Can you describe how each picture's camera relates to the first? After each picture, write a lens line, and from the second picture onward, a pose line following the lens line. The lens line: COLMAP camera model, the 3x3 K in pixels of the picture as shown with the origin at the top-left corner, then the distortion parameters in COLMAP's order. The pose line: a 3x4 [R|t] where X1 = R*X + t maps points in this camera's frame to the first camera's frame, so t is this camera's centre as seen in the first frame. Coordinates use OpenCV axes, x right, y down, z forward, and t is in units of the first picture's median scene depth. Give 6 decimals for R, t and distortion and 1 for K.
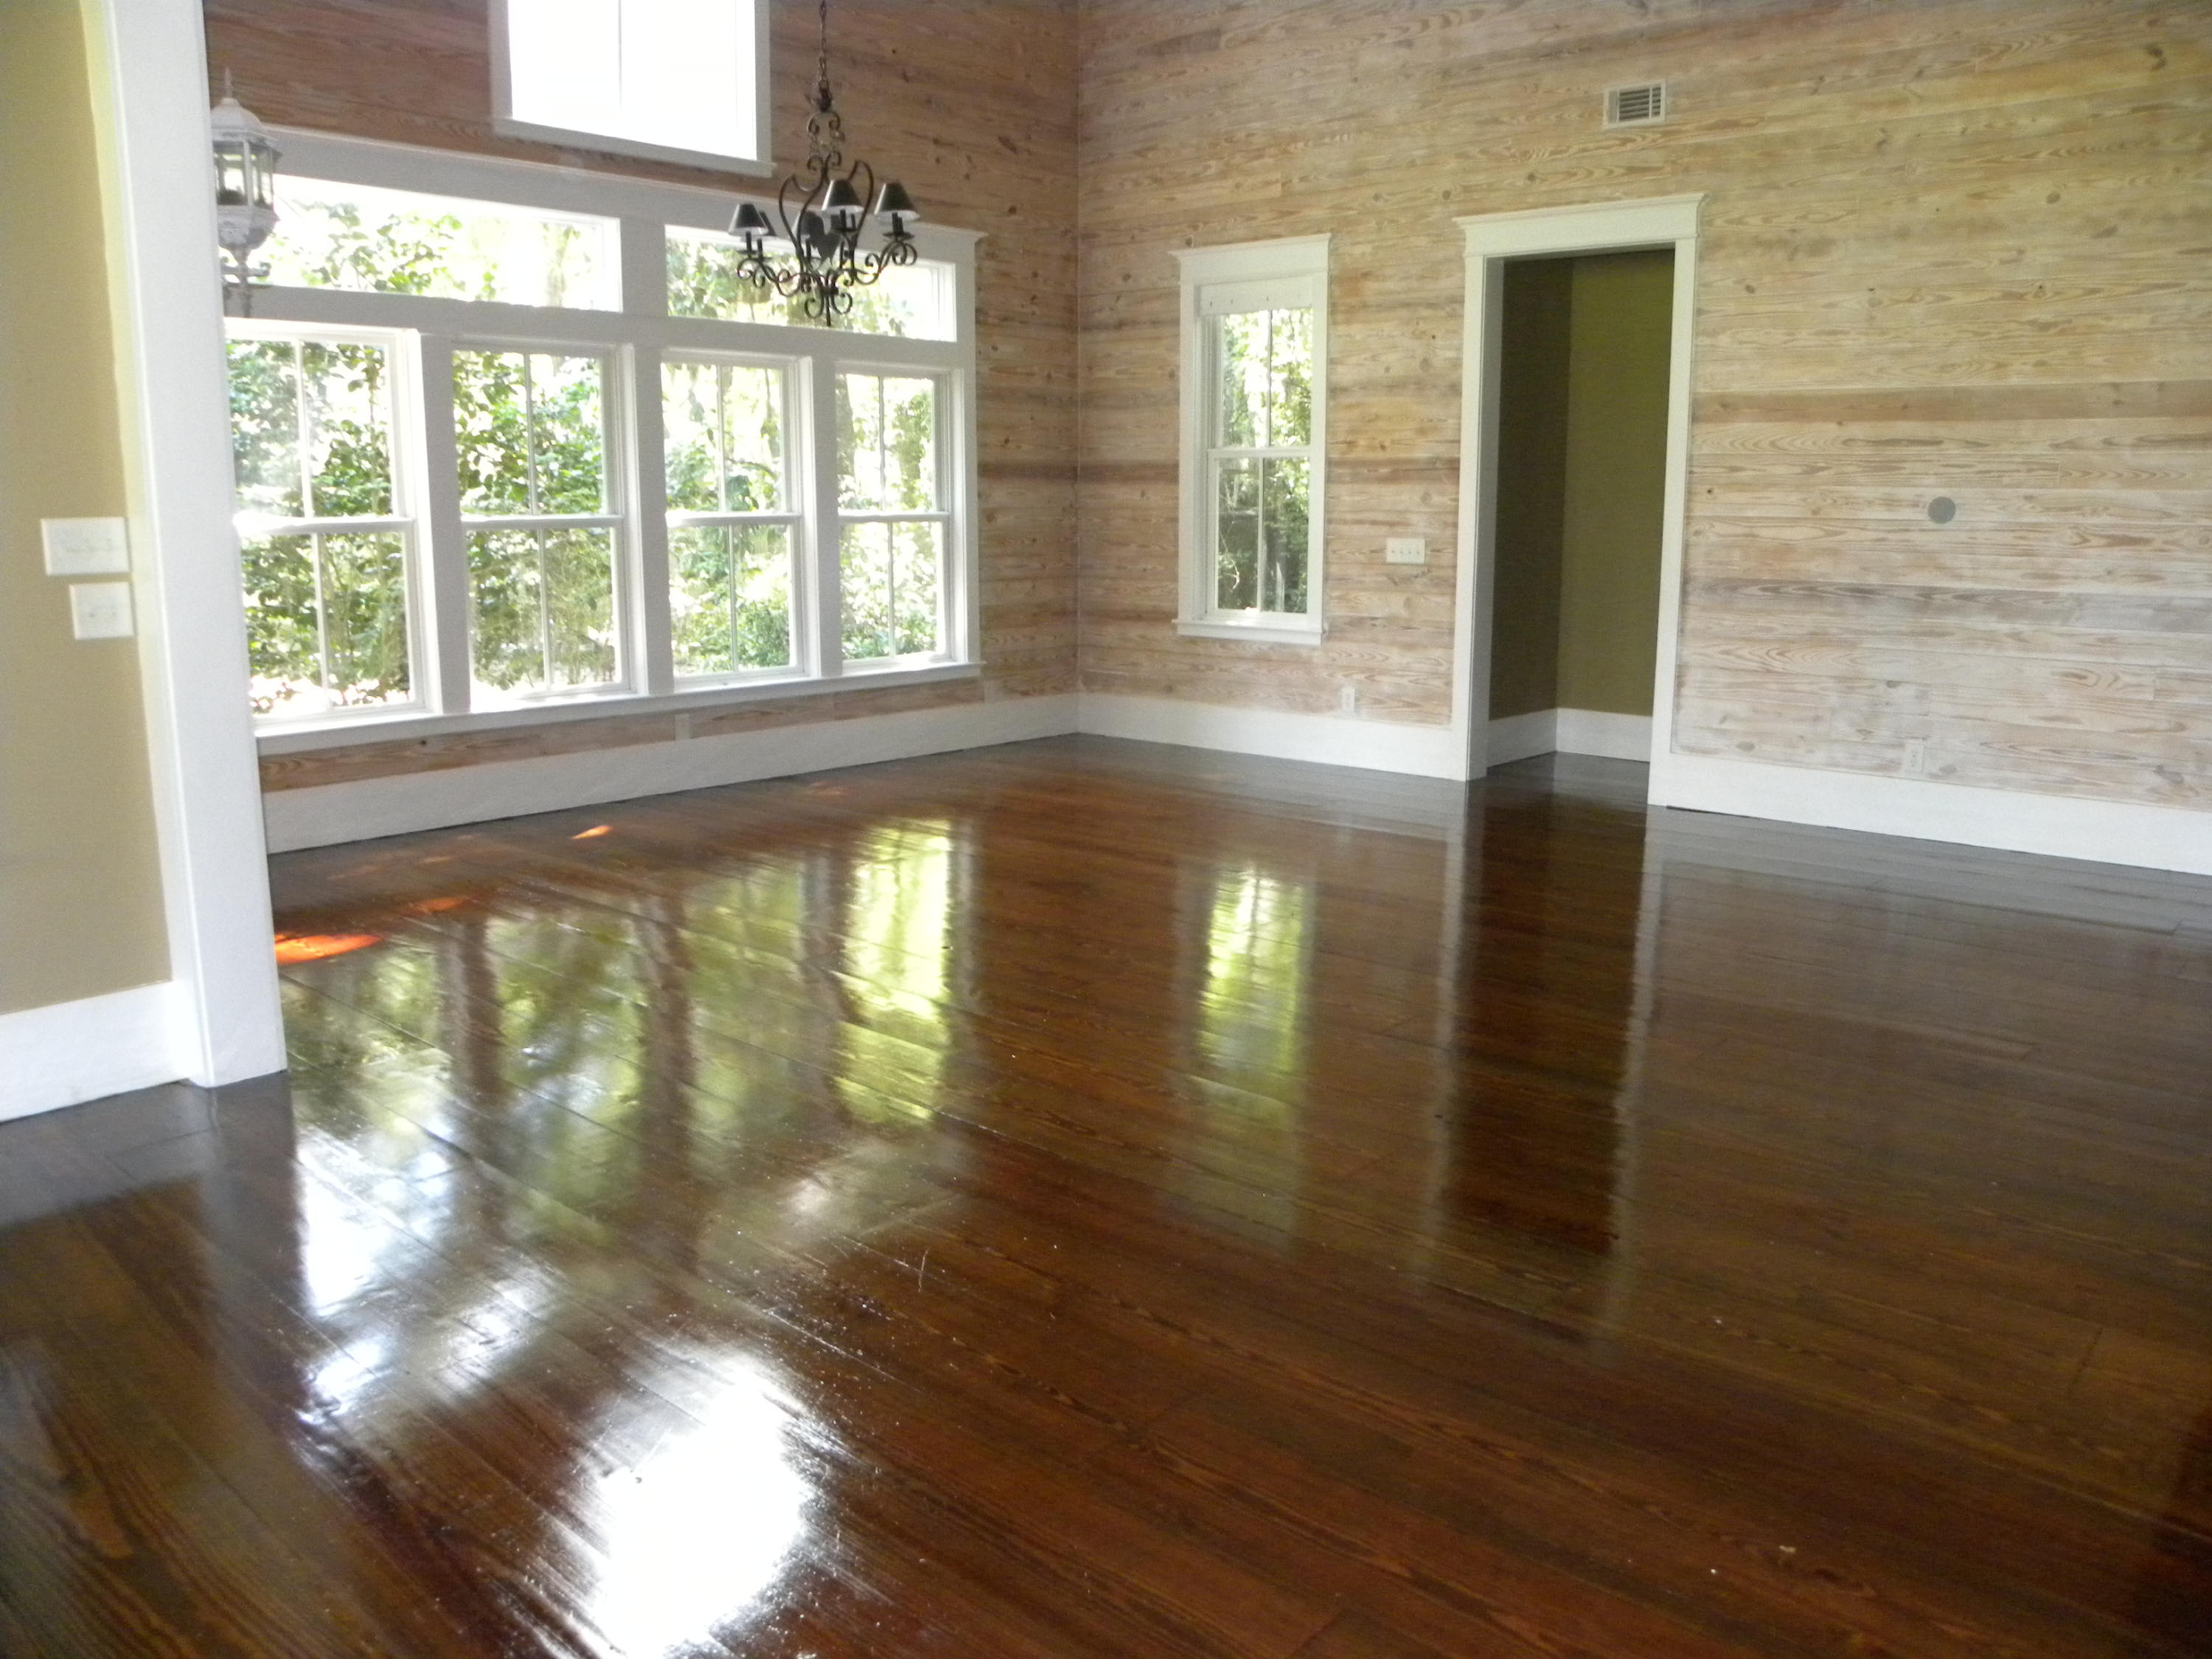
lens RADIAL K [[1654.4, 0, 1102.7], [0, 1654.4, 834.6], [0, 0, 1]] dist [-0.029766, -0.000218]
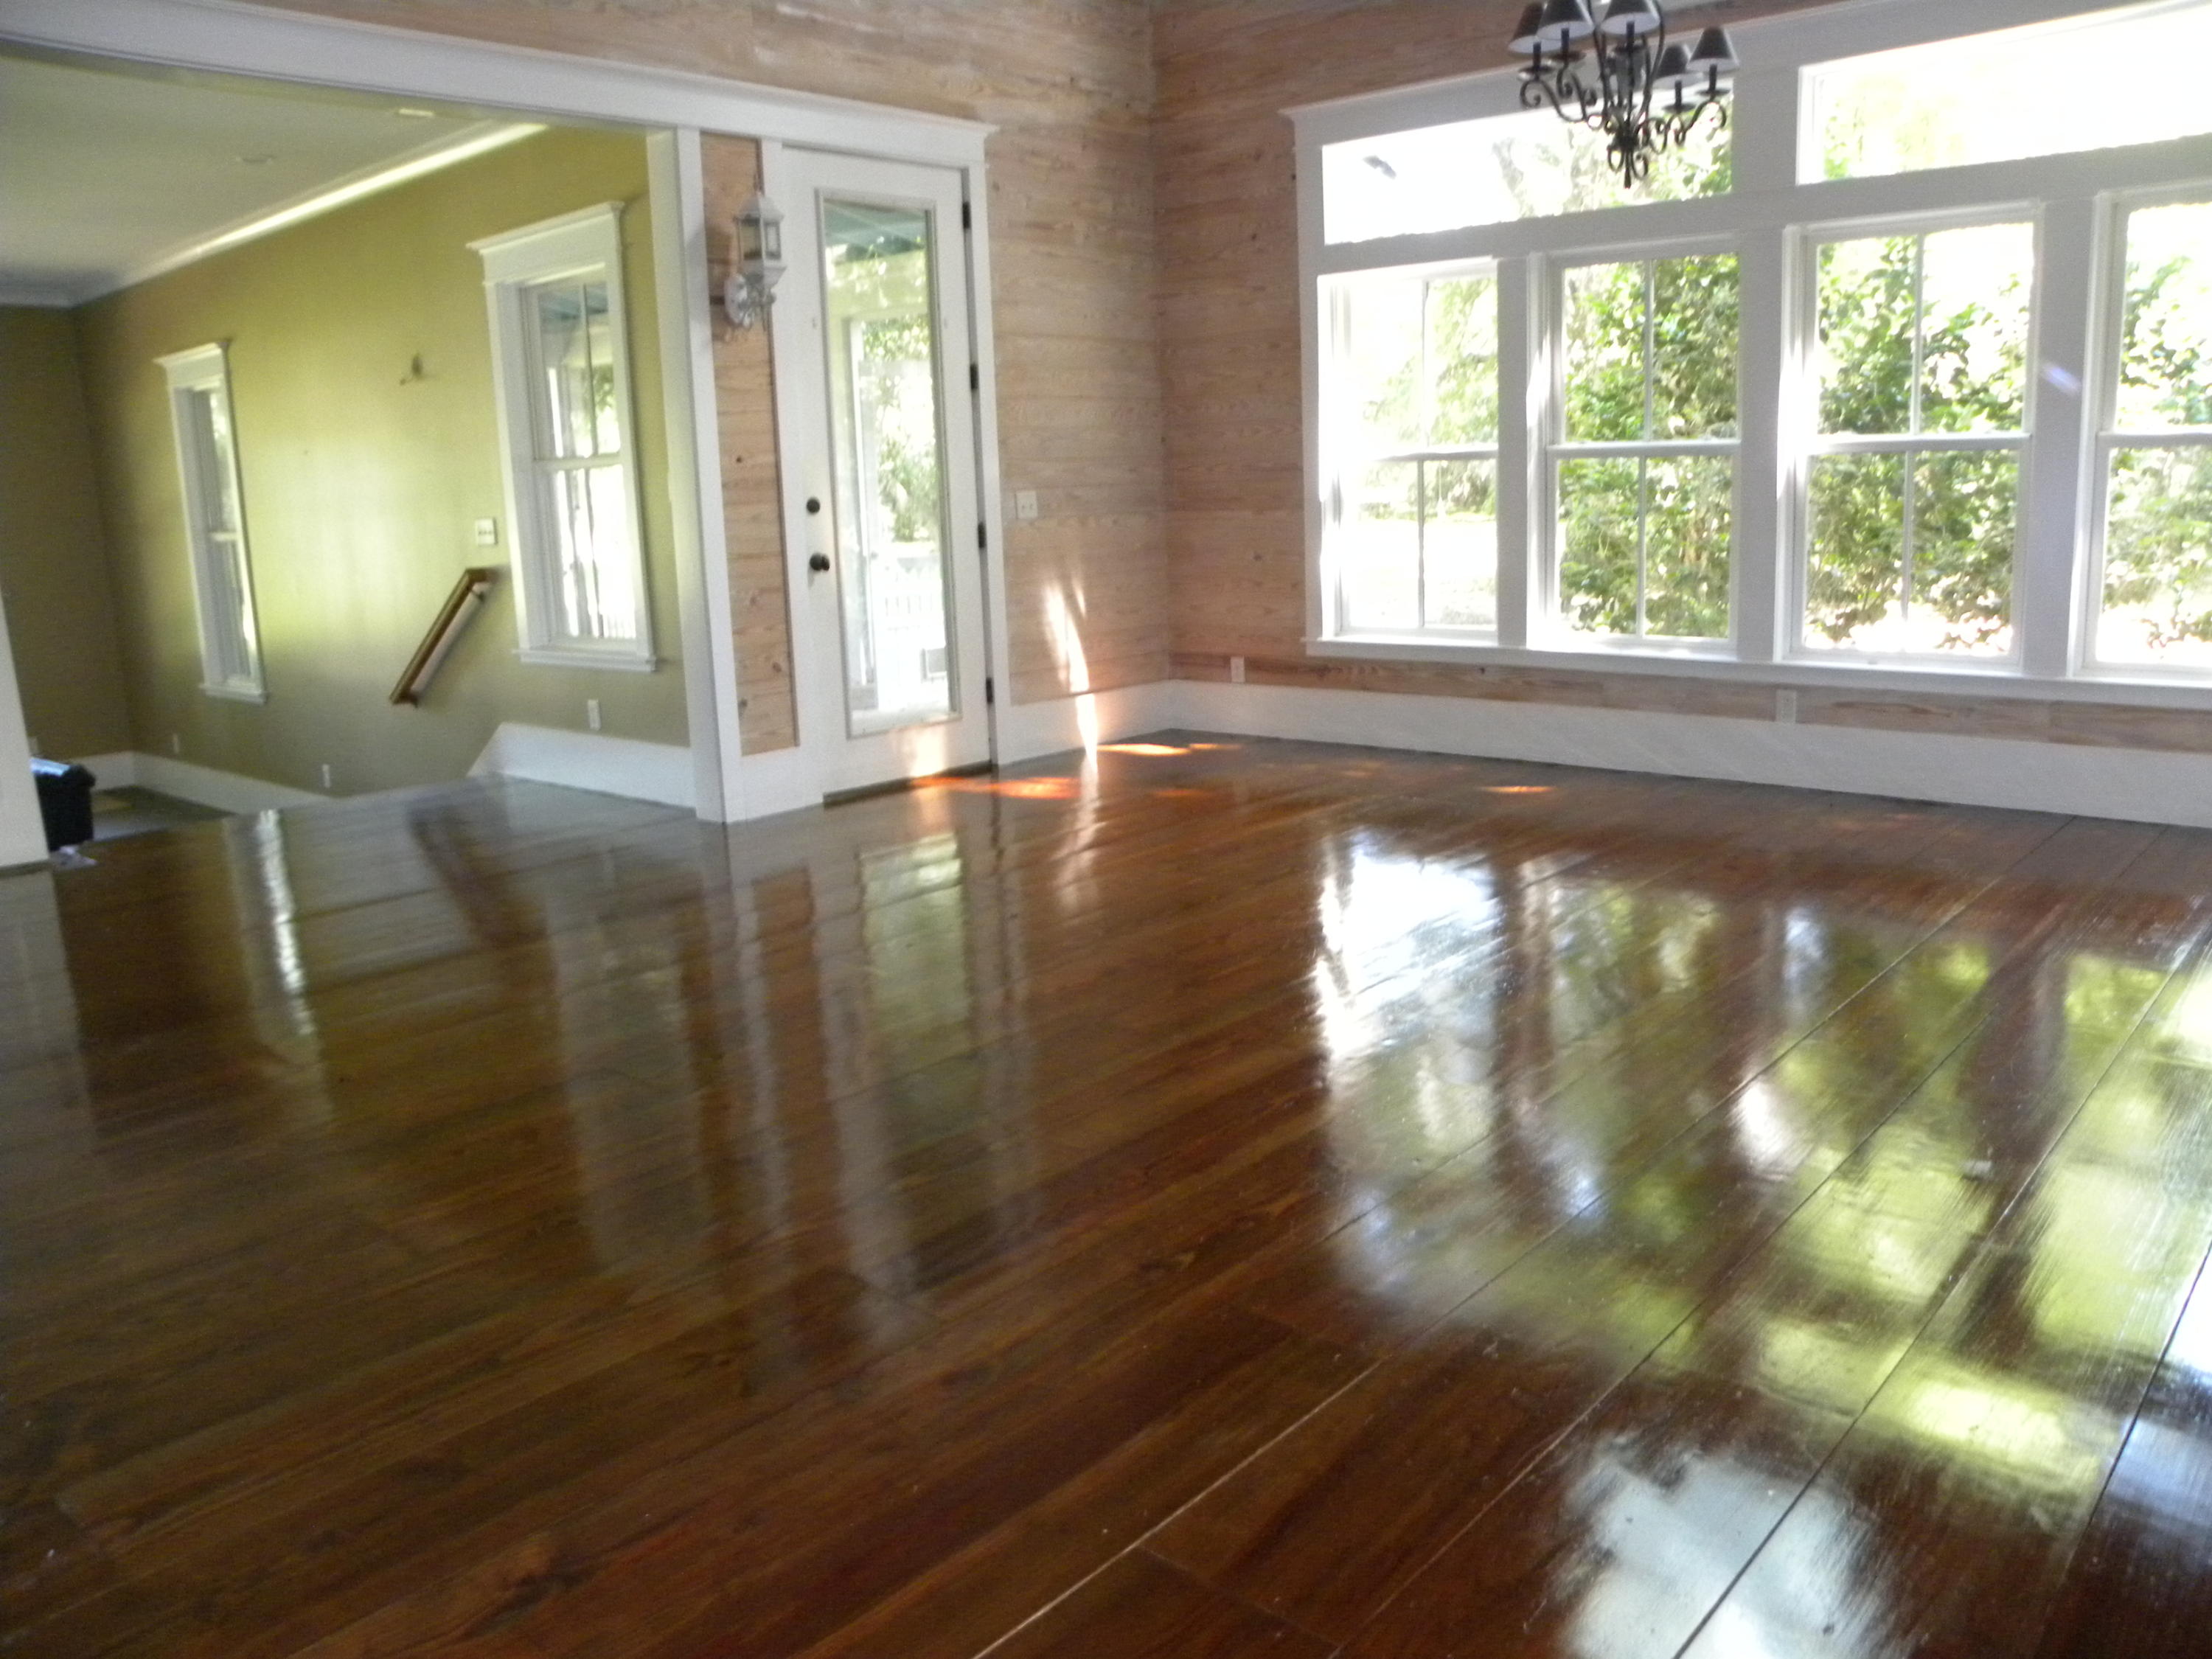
lens RADIAL K [[1654.4, 0, 1101.5], [0, 1654.4, 821.0], [0, 0, 1]] dist [-0.029766, -0.000218]
pose [[0.003566, 0.213718, -0.976889, 0.612667], [-0.161403, 0.964209, 0.210355, -0.144693], [0.986882, 0.156923, 0.037933, 0.750808]]
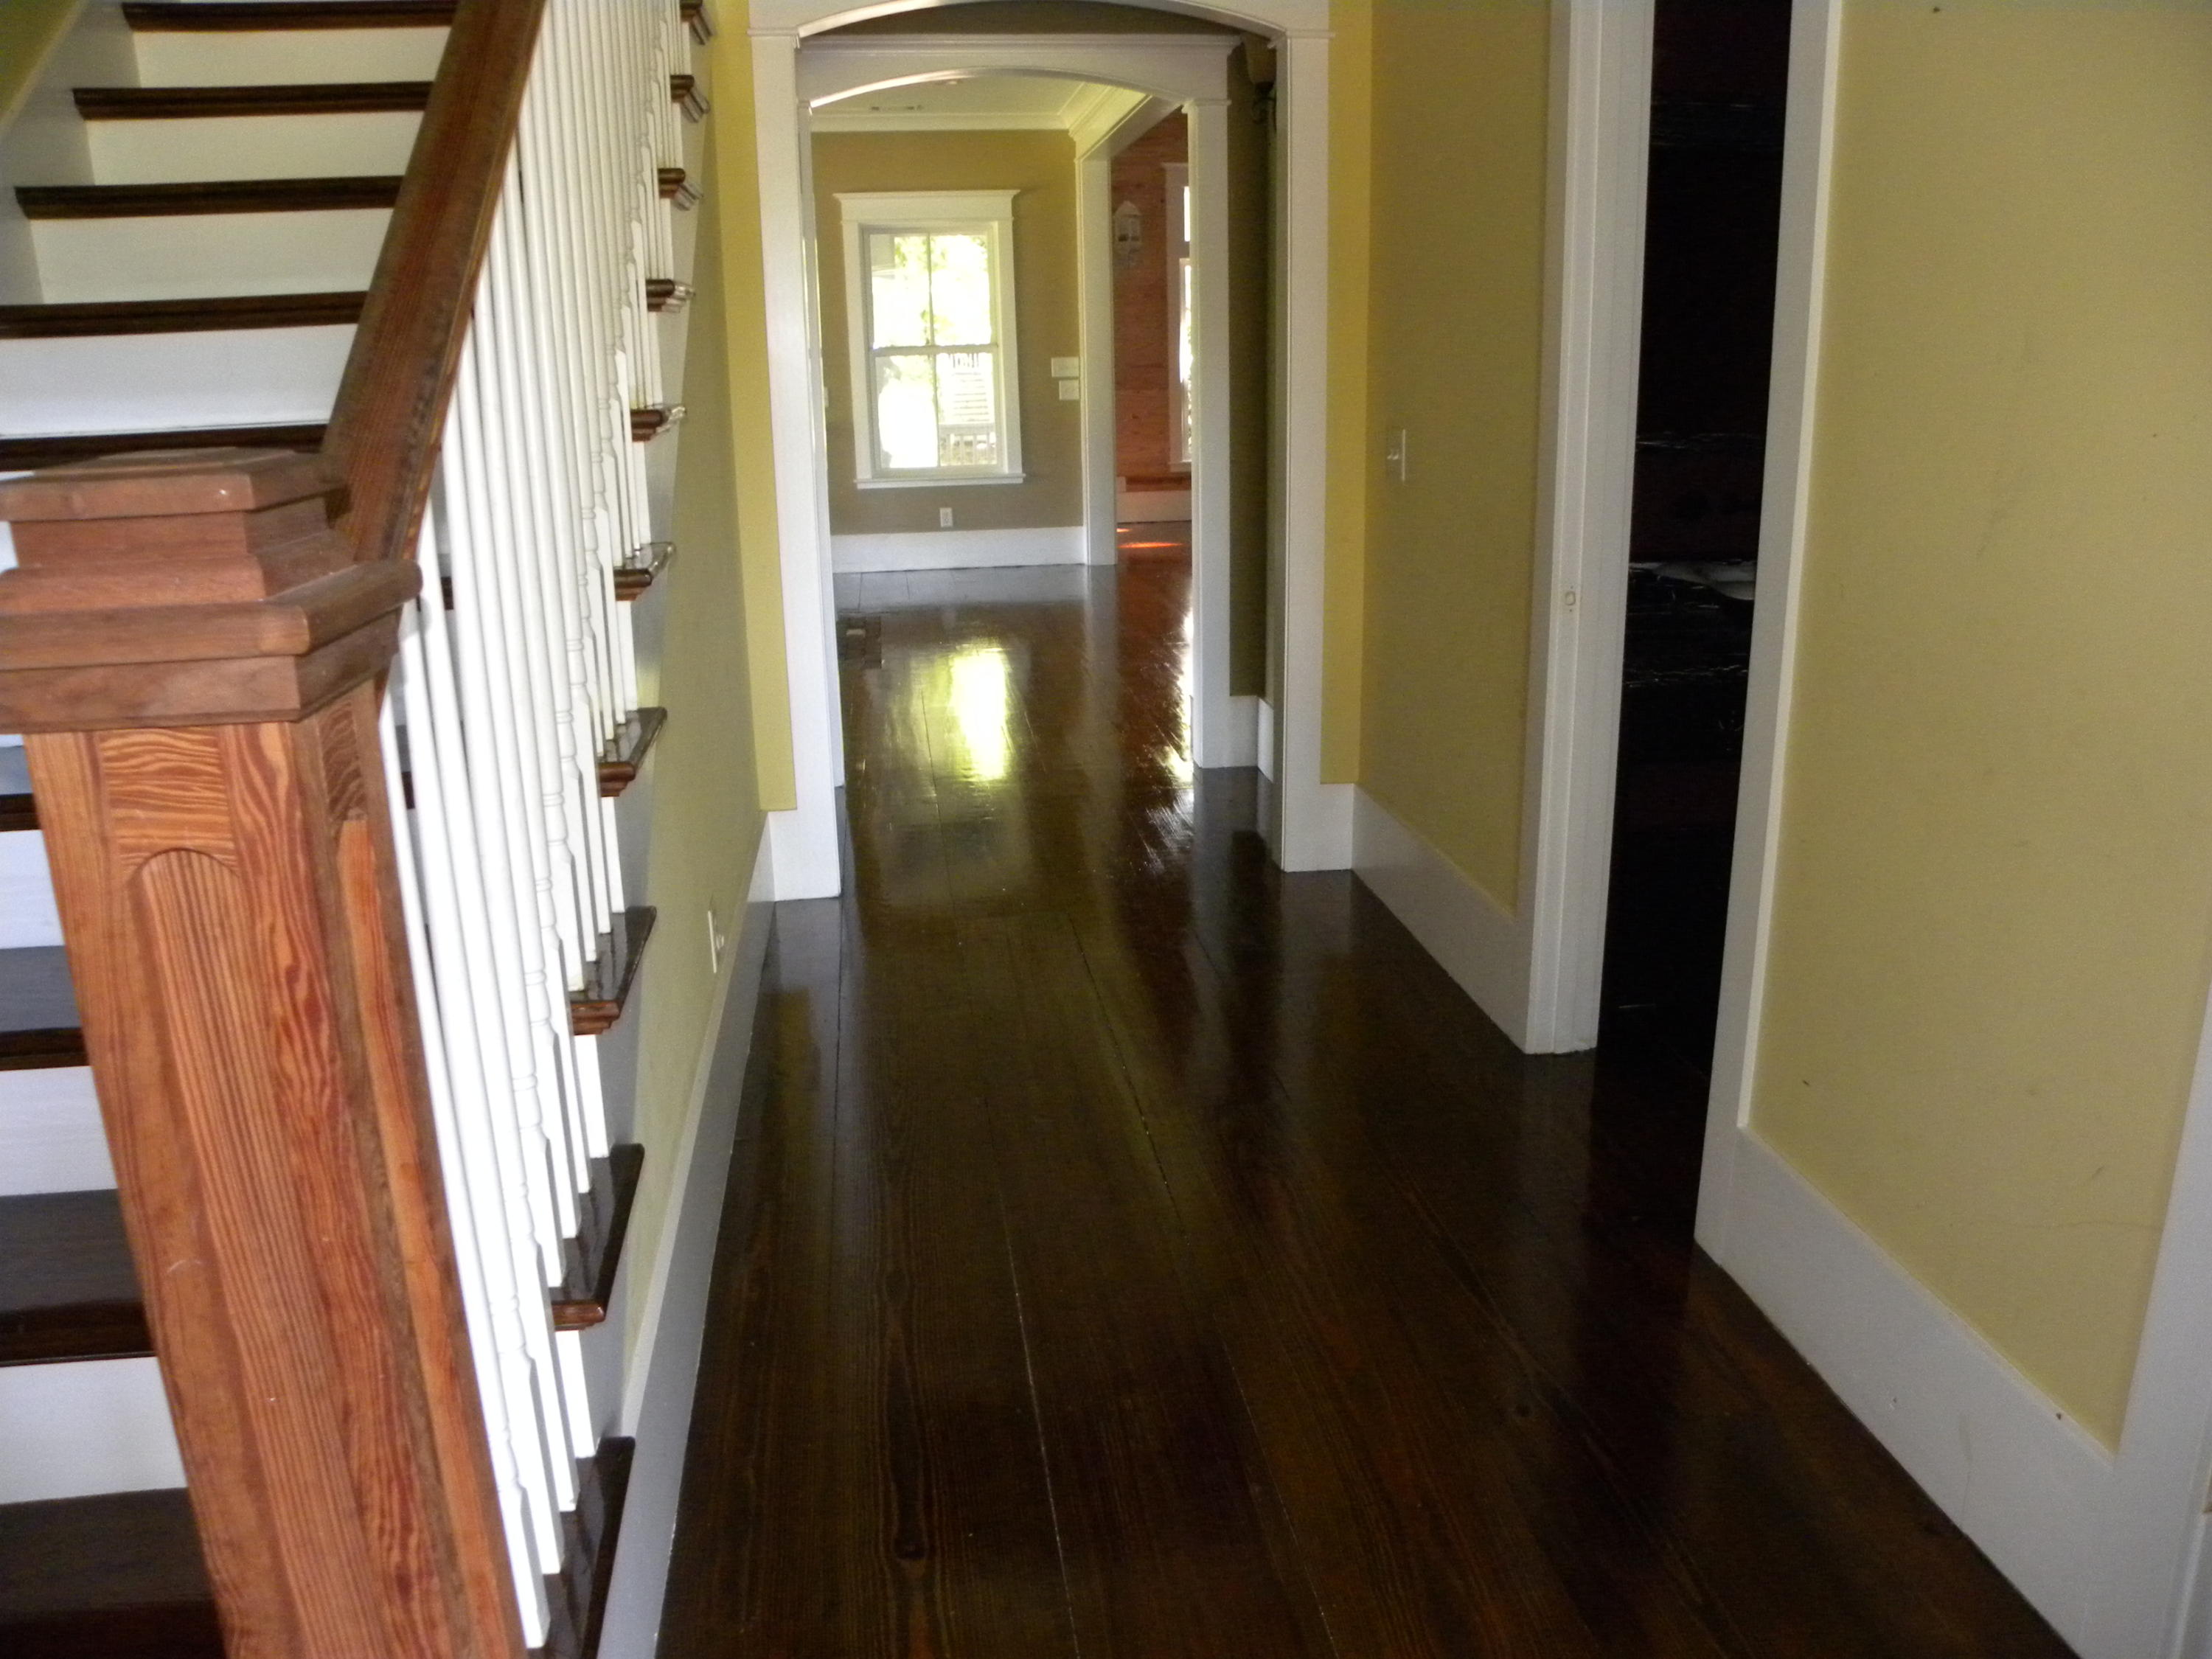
lens RADIAL K [[1654.4, 0, 1107.5], [0, 1654.4, 832.4], [0, 0, 1]] dist [-0.029766, -0.000218]
pose [[0.775364, 0.168409, -0.608645, 0.719390], [-0.110910, 0.985121, 0.131287, 0.129471], [0.621699, -0.034290, 0.782506, -0.677137]]
